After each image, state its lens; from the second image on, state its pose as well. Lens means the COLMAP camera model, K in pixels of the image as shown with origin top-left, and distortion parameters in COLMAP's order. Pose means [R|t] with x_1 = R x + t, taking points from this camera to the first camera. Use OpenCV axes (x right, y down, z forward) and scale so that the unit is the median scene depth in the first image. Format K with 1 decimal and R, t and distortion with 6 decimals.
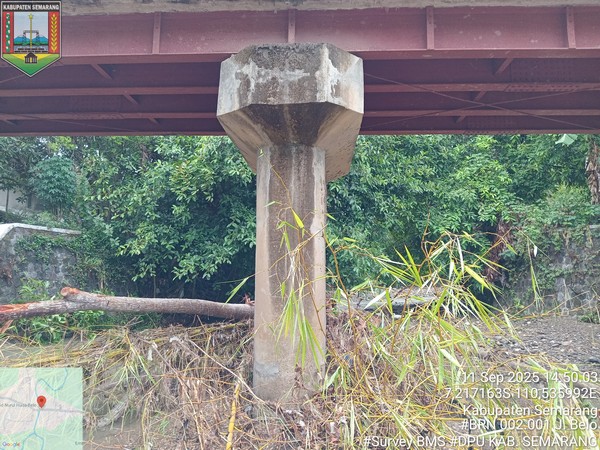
lens RADIAL K [[448.5, 0, 300.0], [0, 448.5, 225.0], [0, 0, 1]] dist [0.042197, -0.088089]
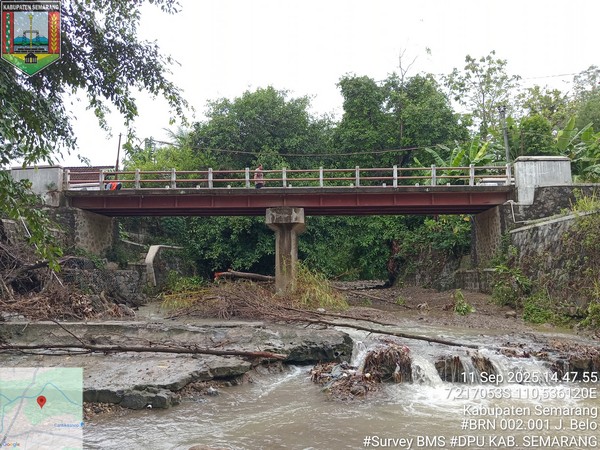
lens RADIAL K [[448.5, 0, 300.0], [0, 448.5, 225.0], [0, 0, 1]] dist [0.042197, -0.088089]
pose [[0.999956, -0.009376, -0.000786, 0.043646], [0.009380, 0.999937, 0.006203, -0.100789], [0.000728, -0.006210, 0.999980, -1.100094]]
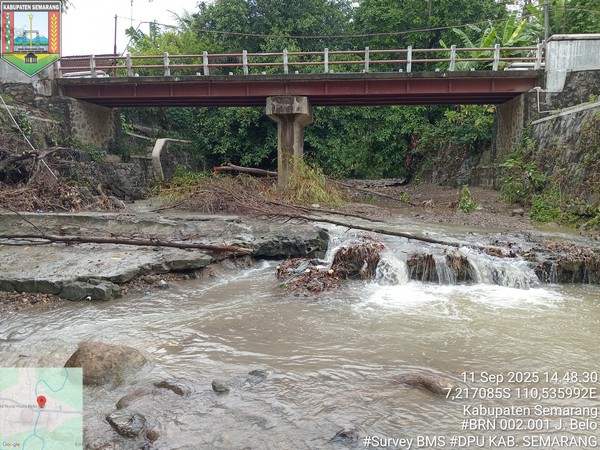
lens RADIAL K [[448.5, 0, 300.0], [0, 448.5, 225.0], [0, 0, 1]] dist [0.042197, -0.088089]
pose [[0.997695, 0.007340, -0.067464, 0.129992], [0.008348, 0.973307, 0.229356, -0.082040], [0.067346, -0.229390, 0.971002, -1.035360]]
